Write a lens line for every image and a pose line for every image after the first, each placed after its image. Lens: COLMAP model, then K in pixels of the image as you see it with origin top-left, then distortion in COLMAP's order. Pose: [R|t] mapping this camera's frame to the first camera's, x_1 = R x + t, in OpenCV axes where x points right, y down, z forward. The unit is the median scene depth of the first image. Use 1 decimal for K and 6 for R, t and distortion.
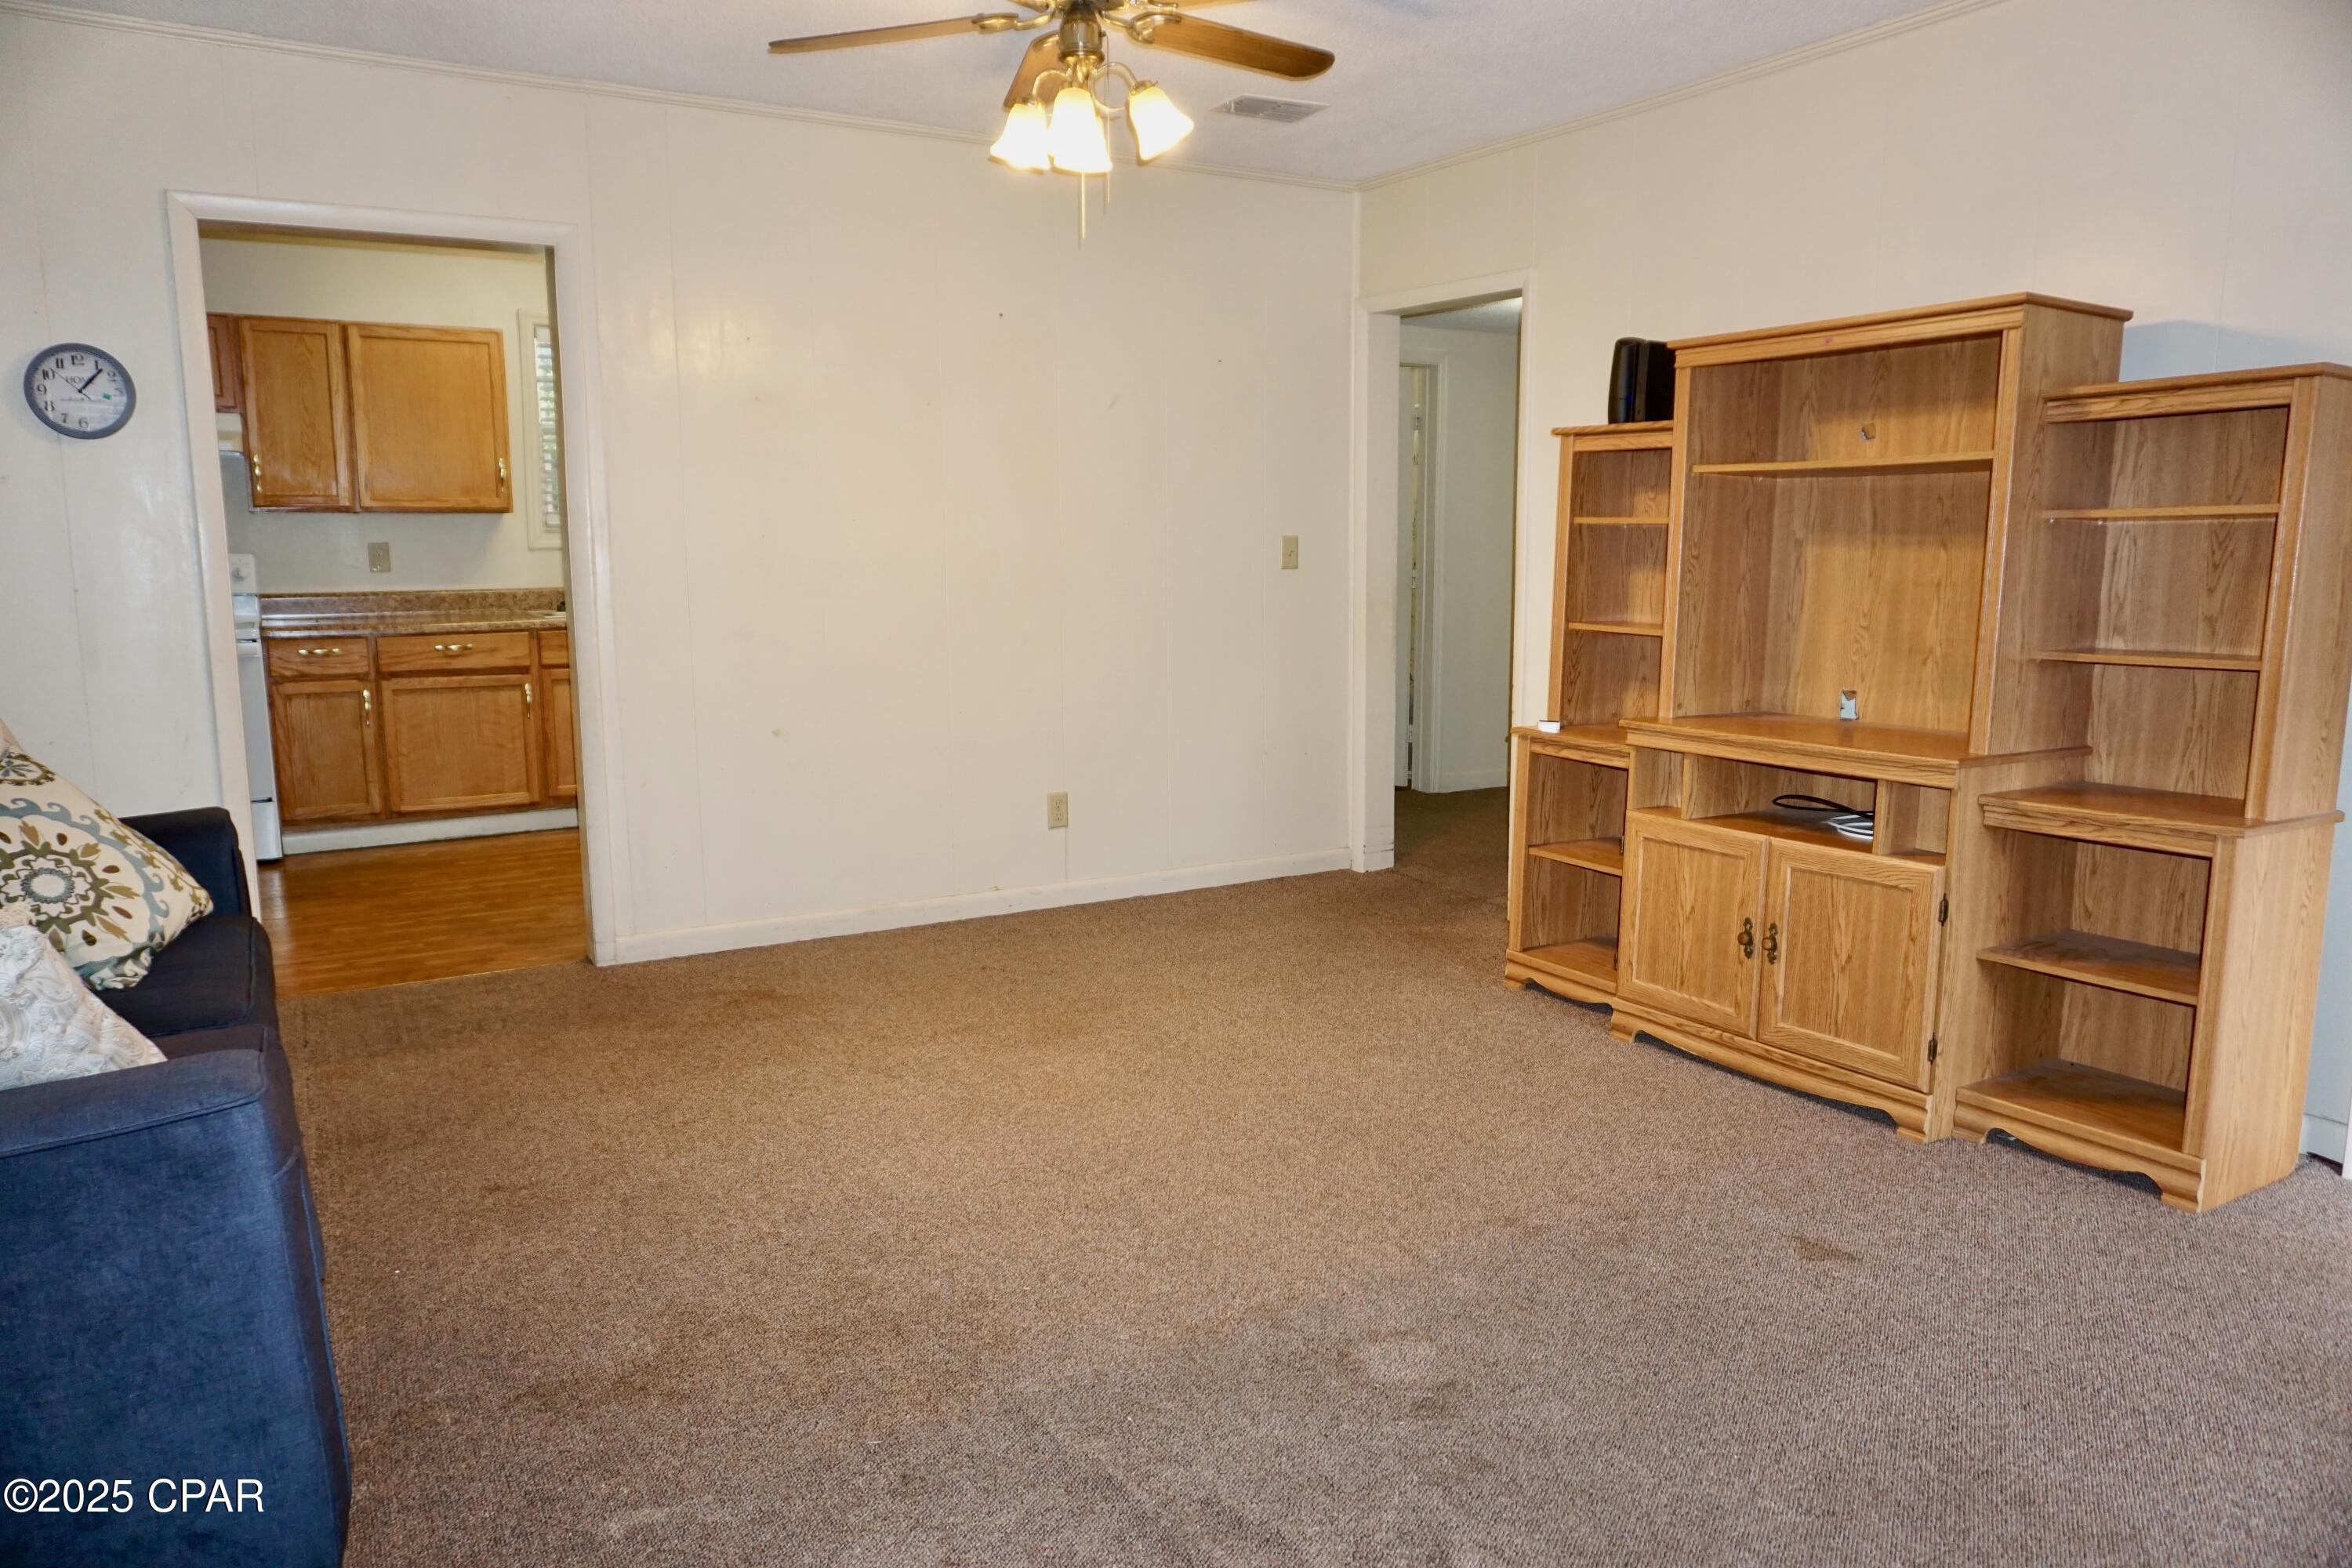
lens RADIAL K [[1589.1, 0, 1167.6], [0, 1589.1, 786.6], [0, 0, 1]] dist [-0.038166, 0.035830]
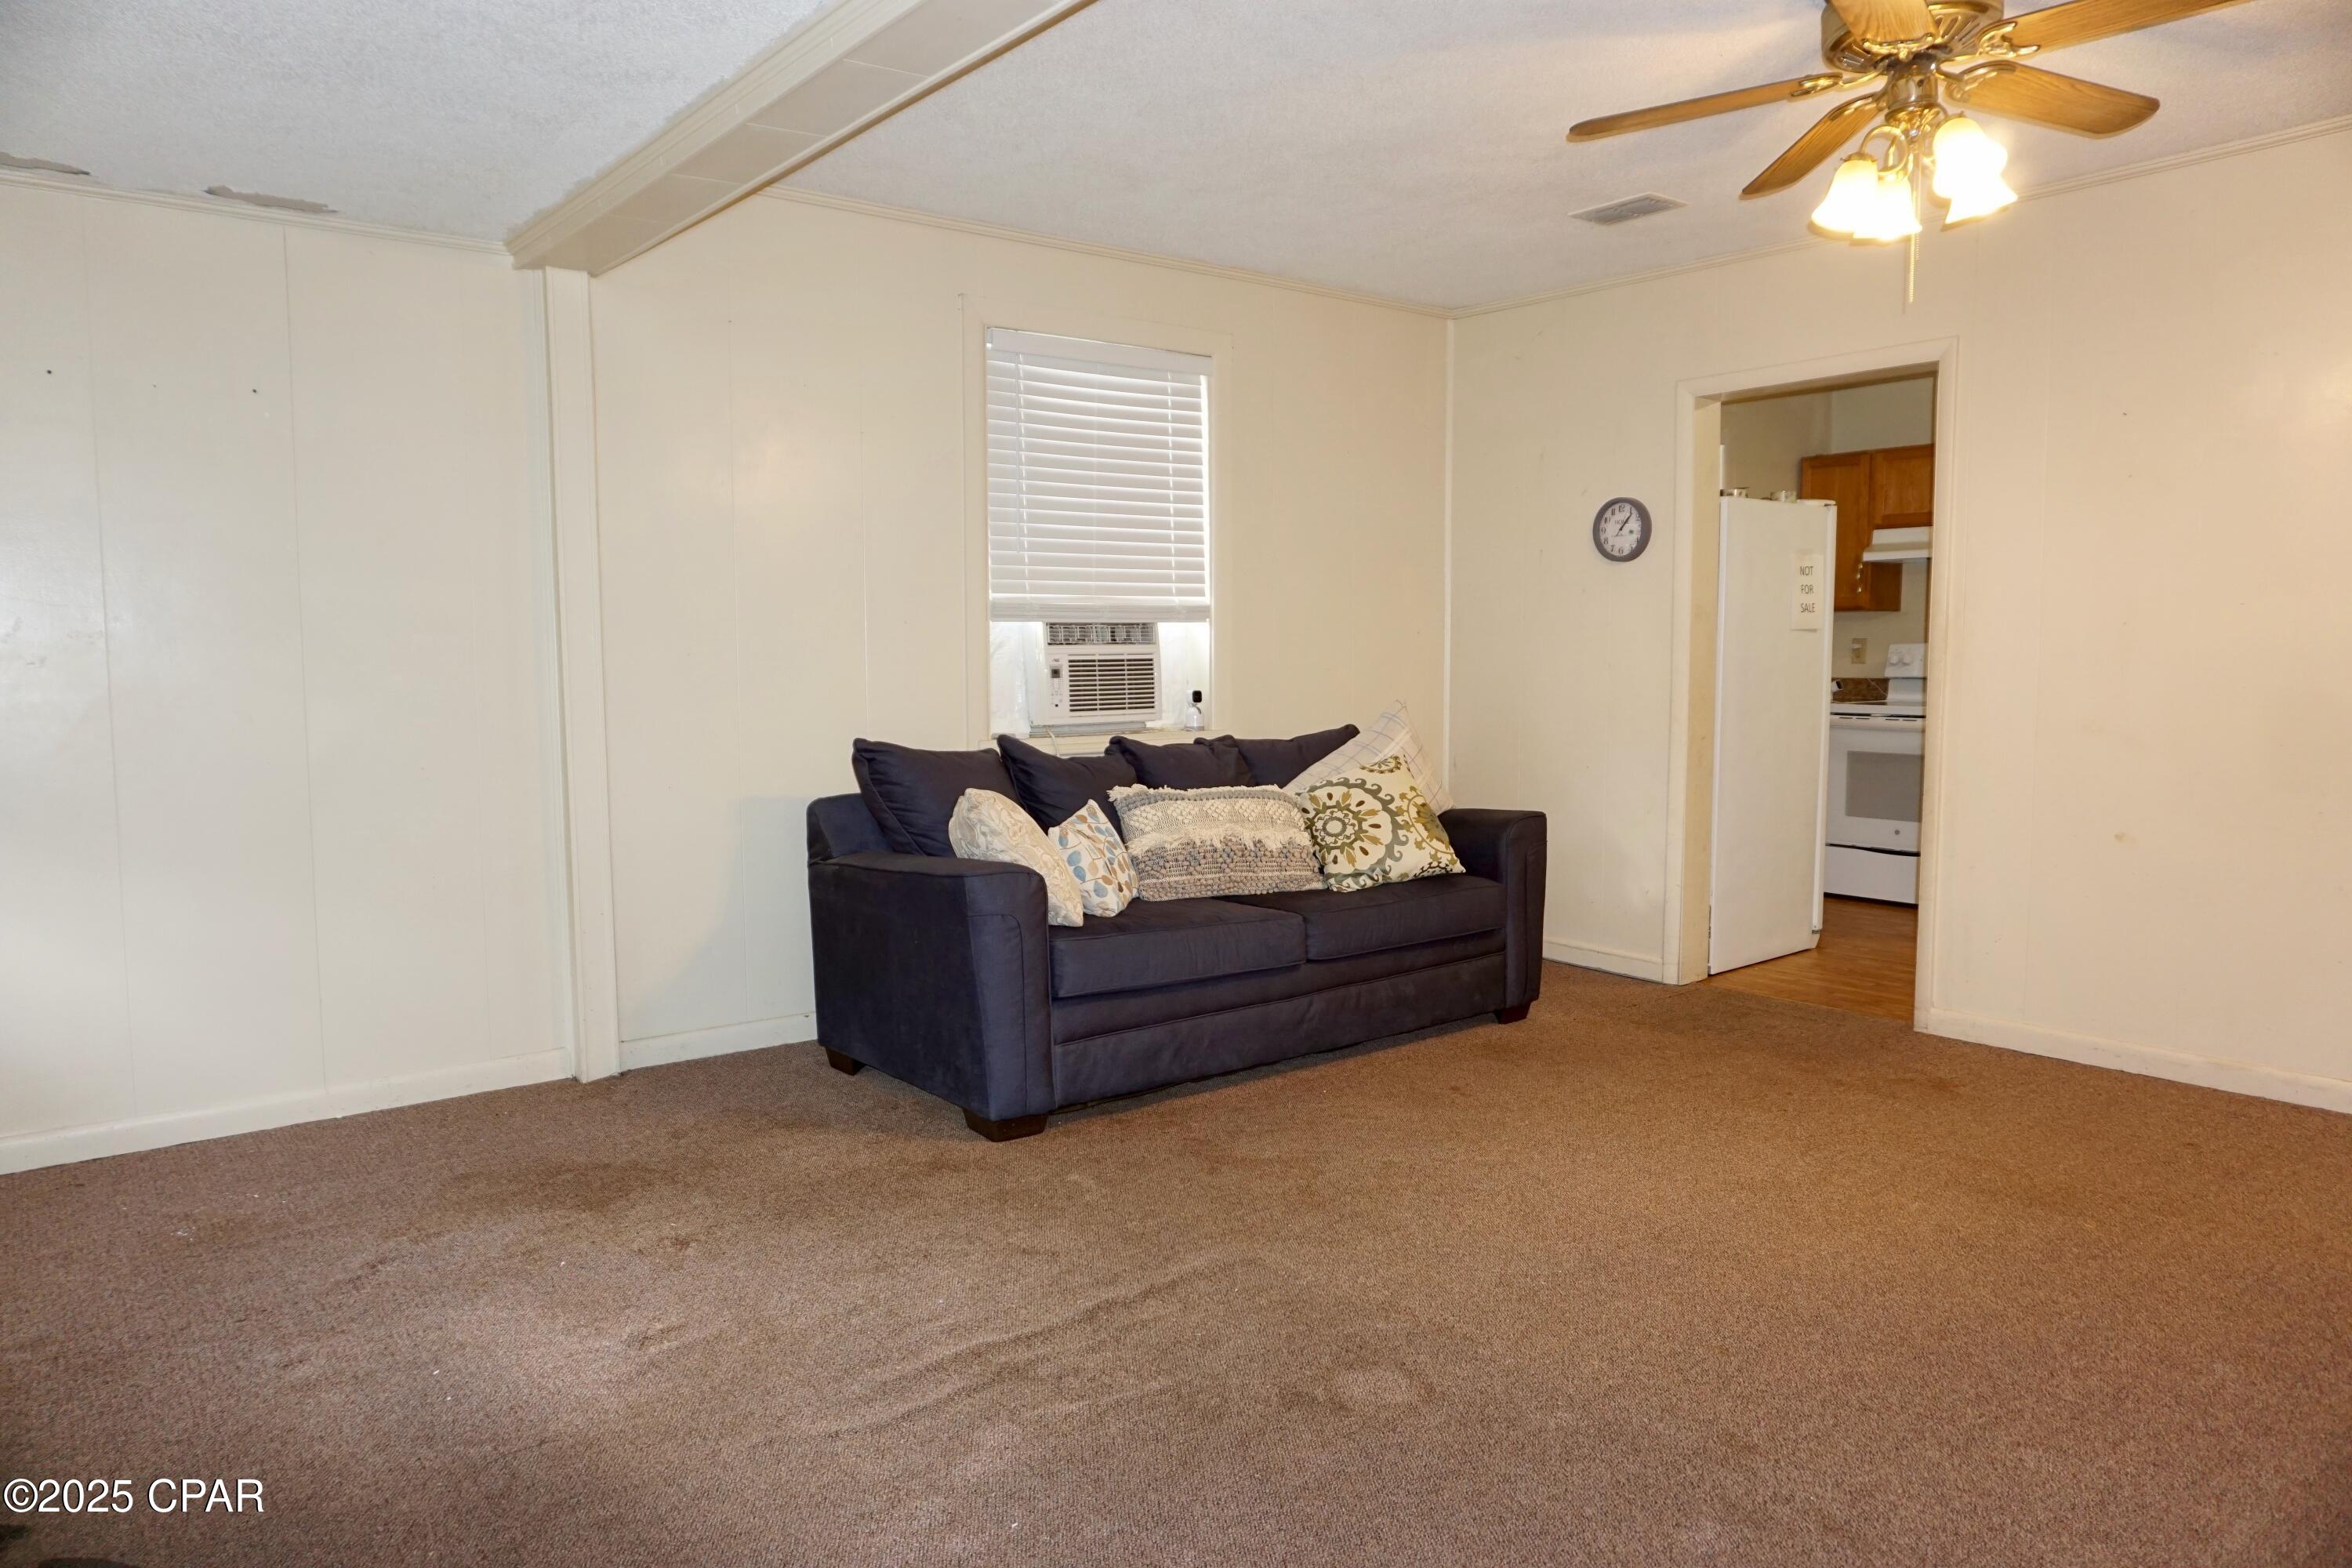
lens RADIAL K [[1589.1, 0, 1182.7], [0, 1589.1, 778.7], [0, 0, 1]] dist [-0.038166, 0.035830]
pose [[0.139157, 0.094035, -0.985796, 0.748662], [-0.150562, 0.985917, 0.072793, -0.069397], [0.978758, 0.138294, 0.151355, 0.417639]]
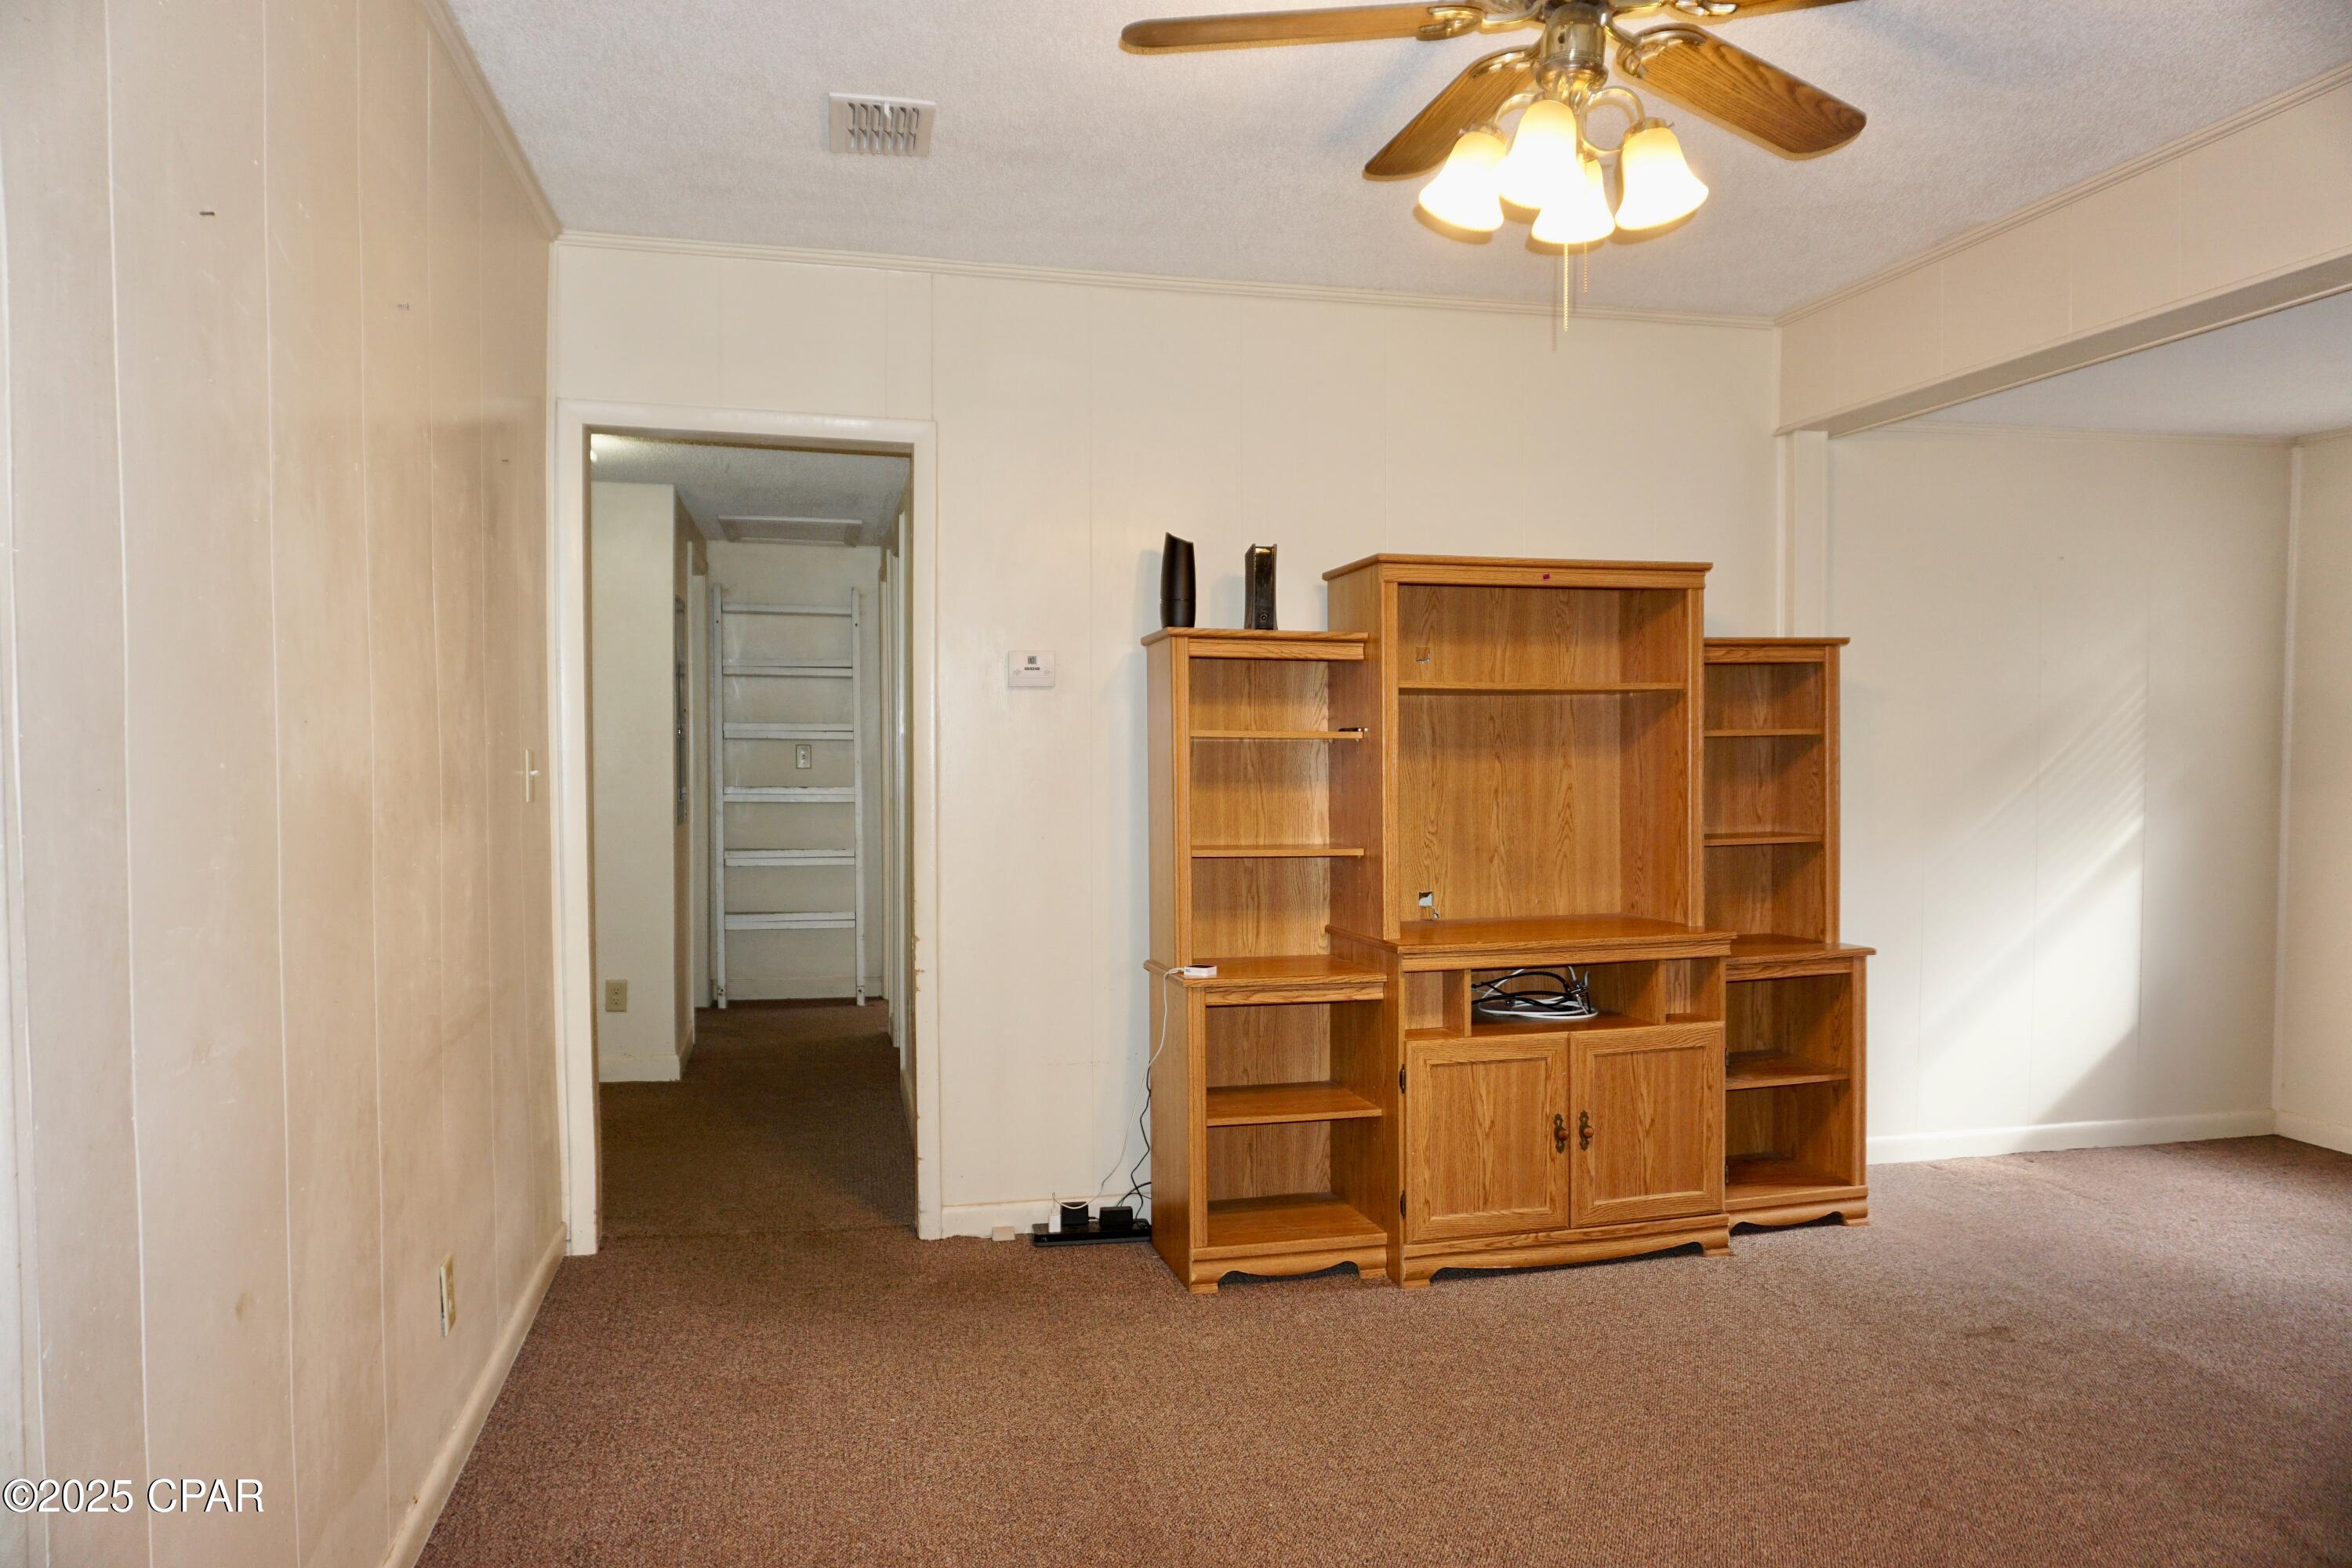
lens RADIAL K [[1589.1, 0, 1173.1], [0, 1589.1, 803.1], [0, 0, 1]] dist [-0.038166, 0.035830]
pose [[0.286232, -0.036326, 0.957471, -0.680284], [0.150430, 0.988593, -0.007464, -0.146045], [-0.946278, 0.146169, 0.288432, 0.888405]]
